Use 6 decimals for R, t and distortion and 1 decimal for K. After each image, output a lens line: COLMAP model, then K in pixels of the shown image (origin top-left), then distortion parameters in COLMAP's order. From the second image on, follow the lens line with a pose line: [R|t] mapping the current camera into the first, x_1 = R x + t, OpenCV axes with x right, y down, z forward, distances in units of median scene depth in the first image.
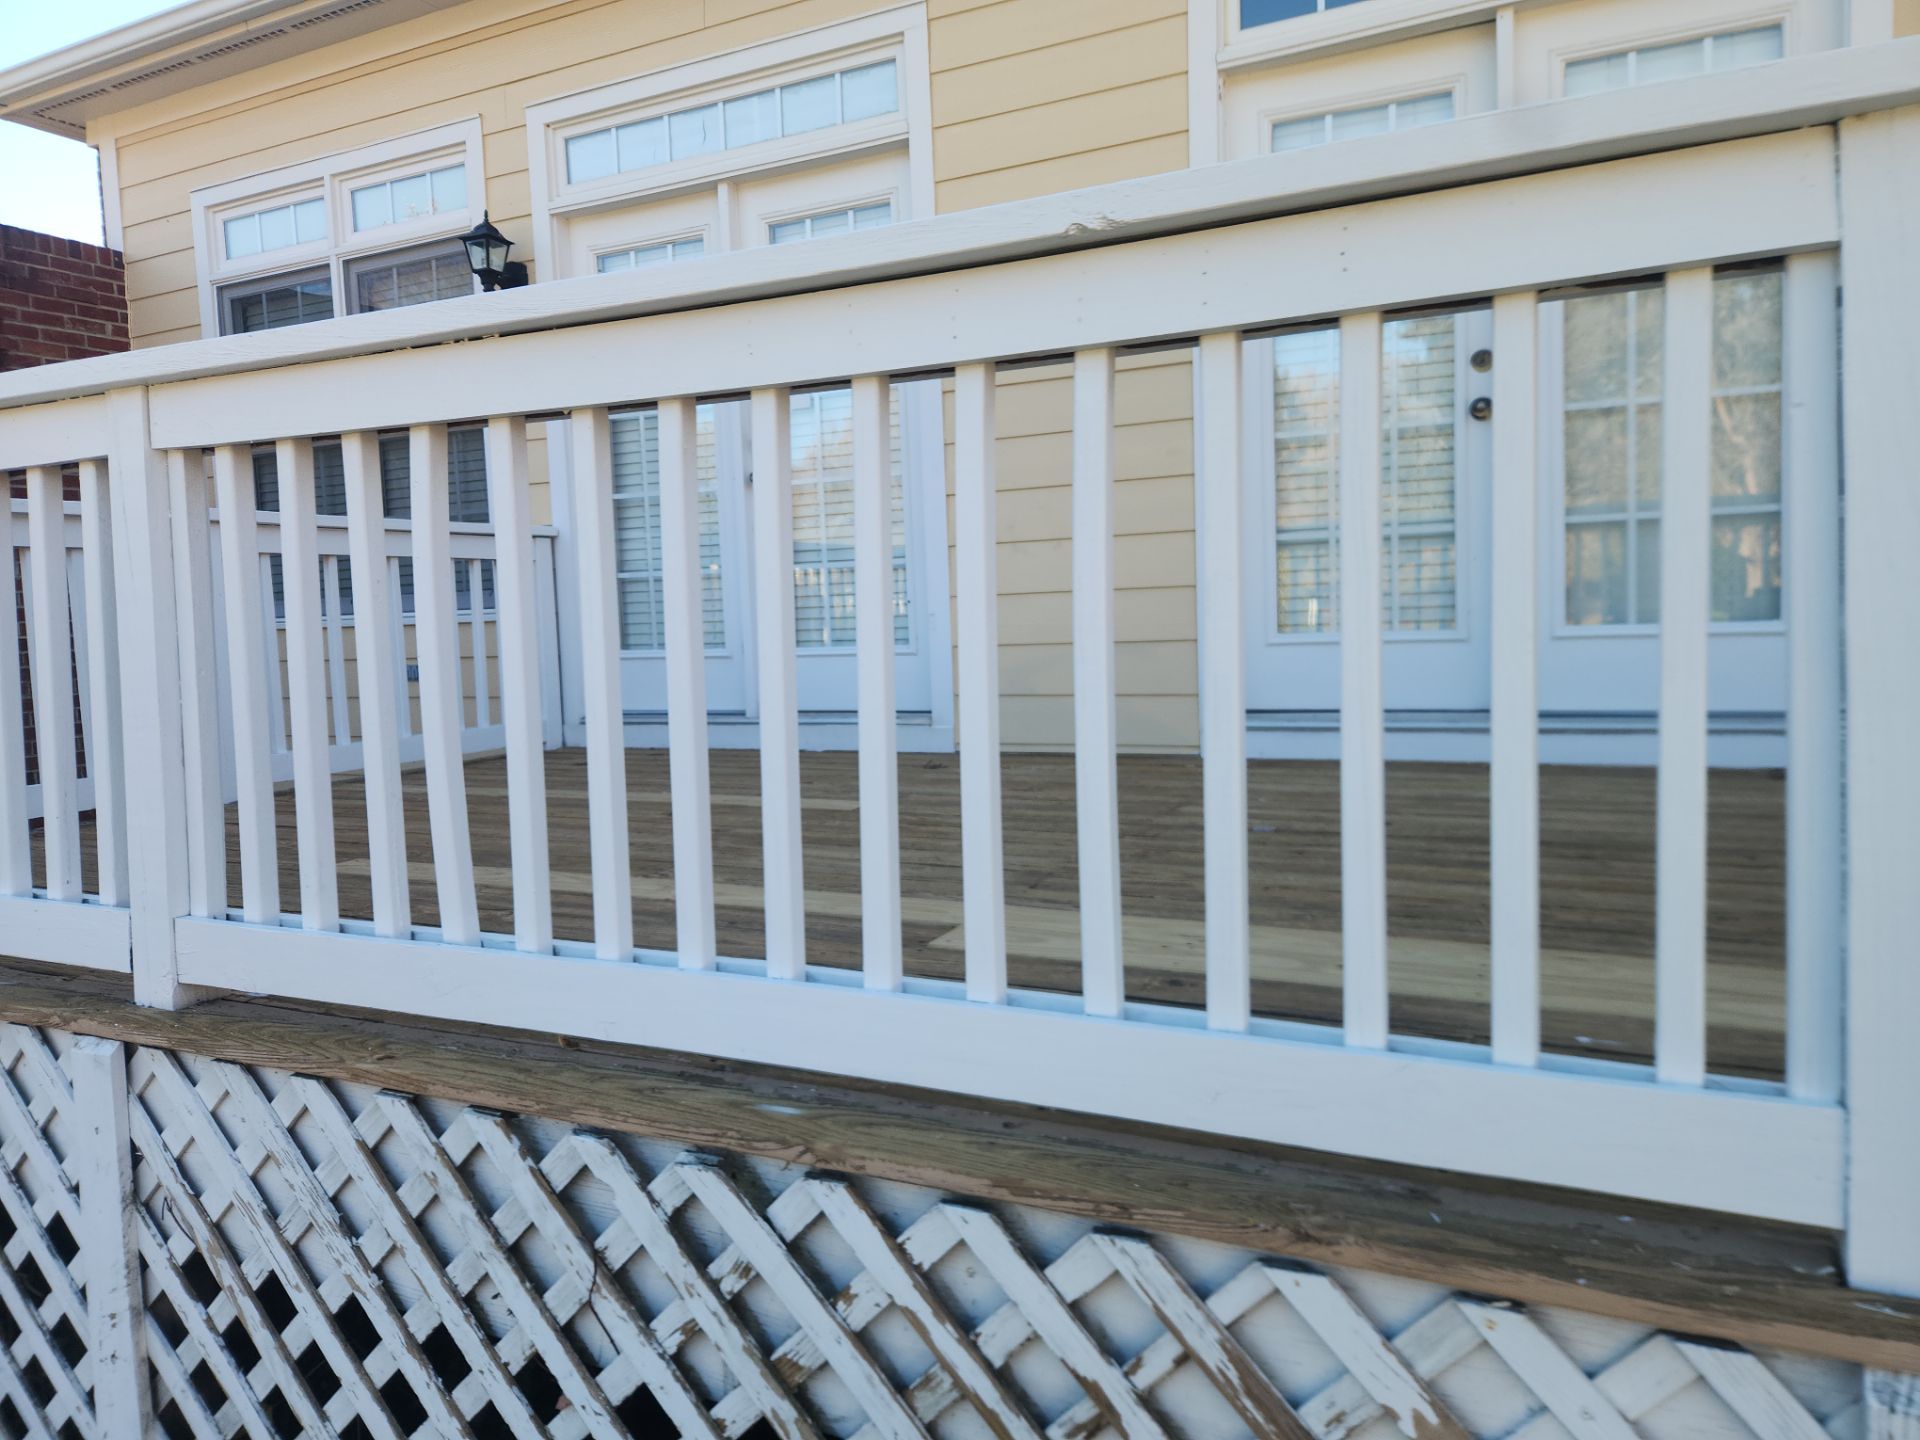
lens RADIAL K [[1416.5, 0, 954.8], [0, 1416.5, 721.3], [0, 0, 1]] dist [0.017586, -0.006950]
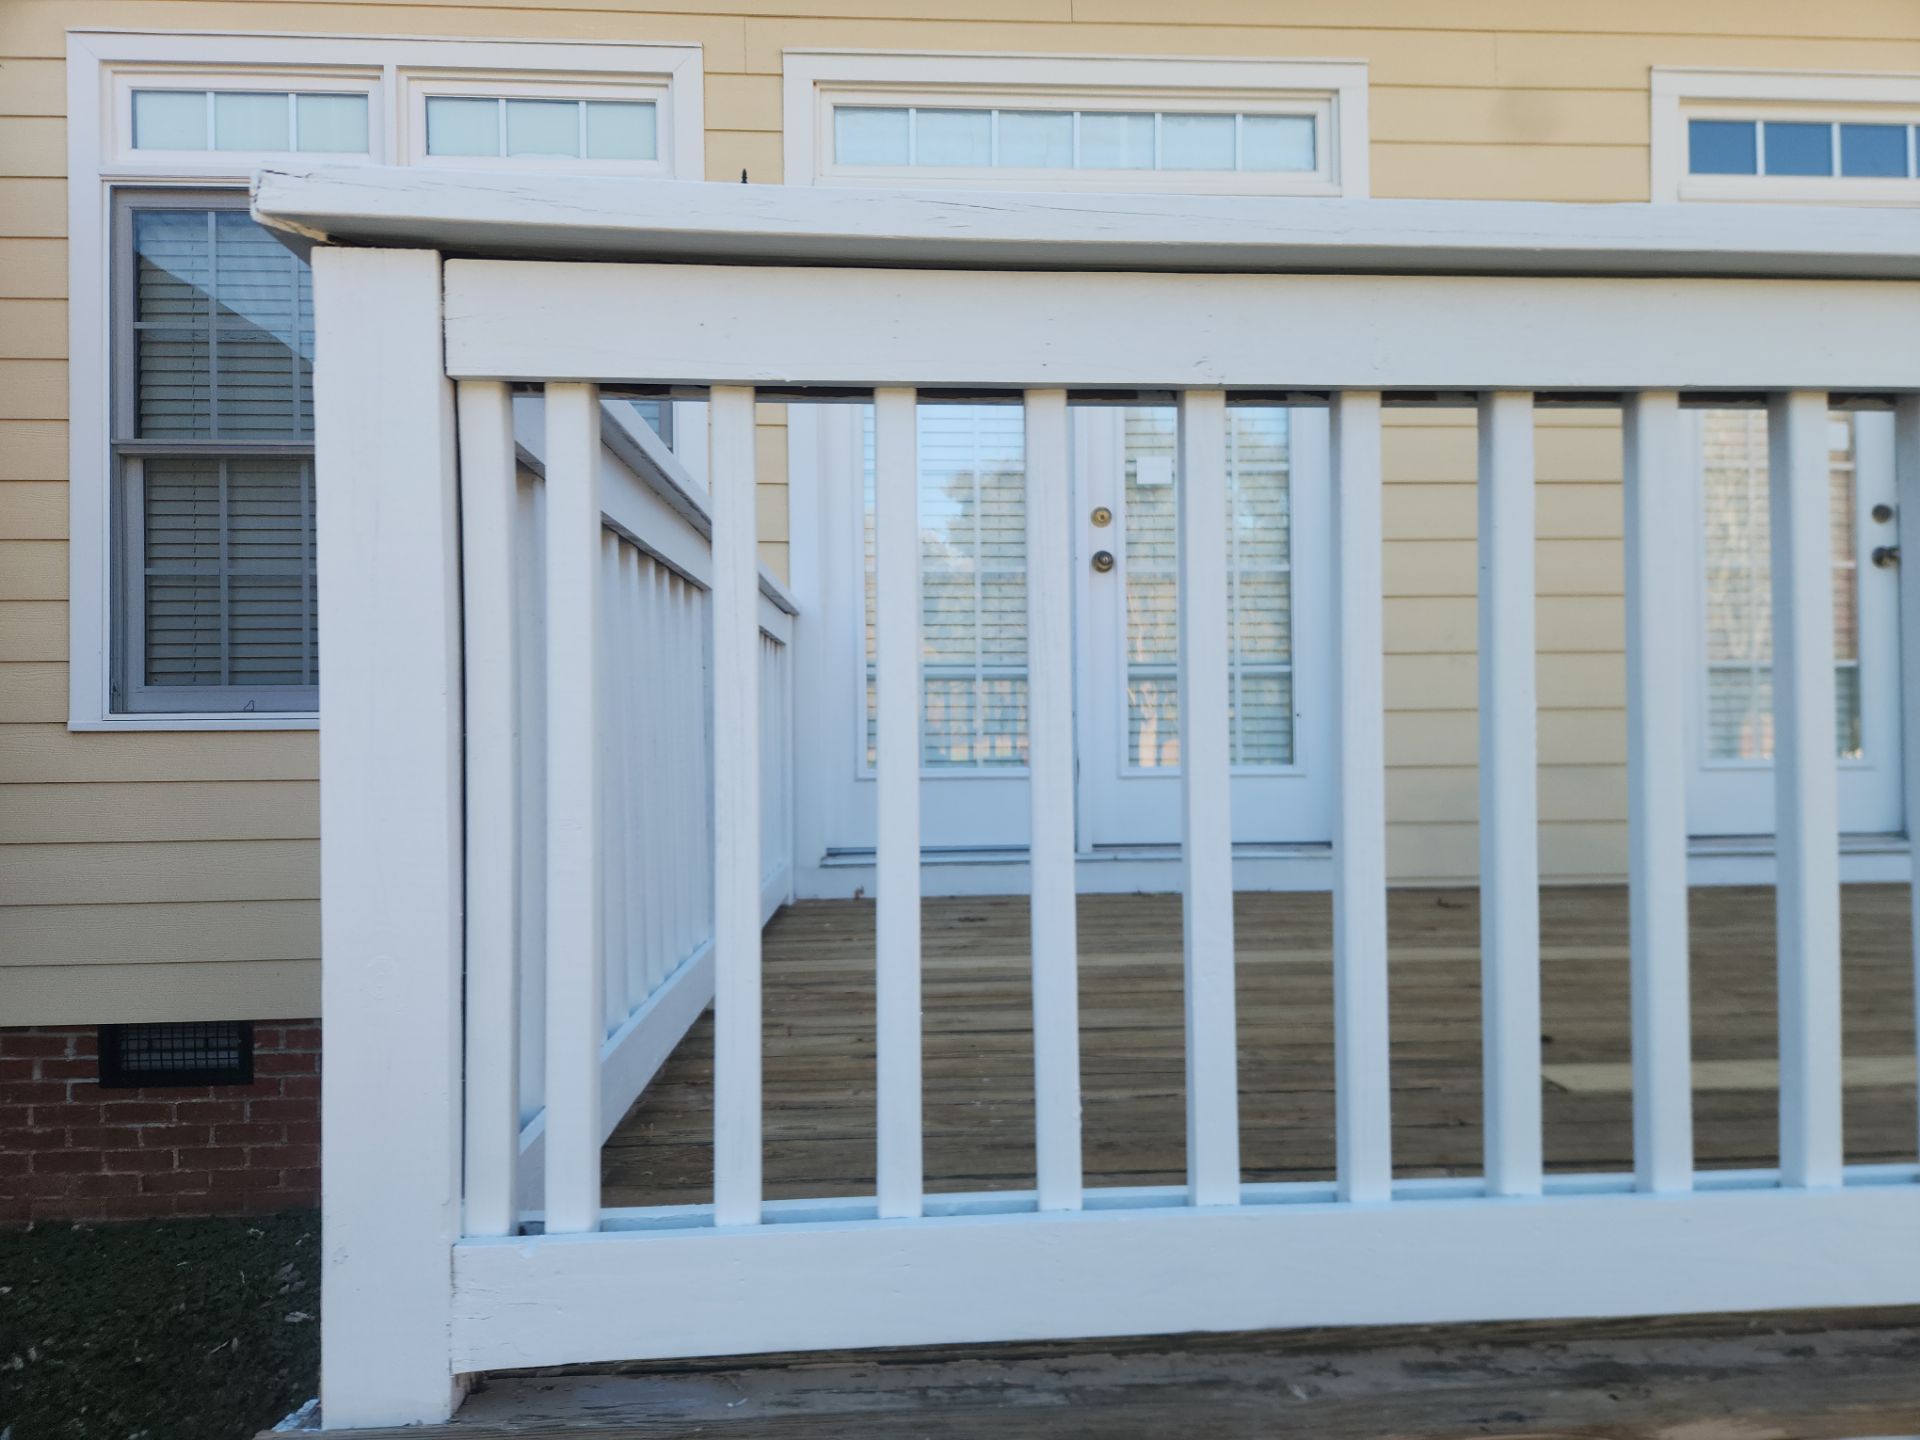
lens RADIAL K [[1416.5, 0, 962.5], [0, 1416.5, 731.3], [0, 0, 1]] dist [0.017586, -0.006950]
pose [[0.851156, 0.028564, 0.524135, -0.515936], [0.020047, 0.996021, -0.086834, -0.003616], [-0.524530, 0.084417, 0.847196, 0.288561]]
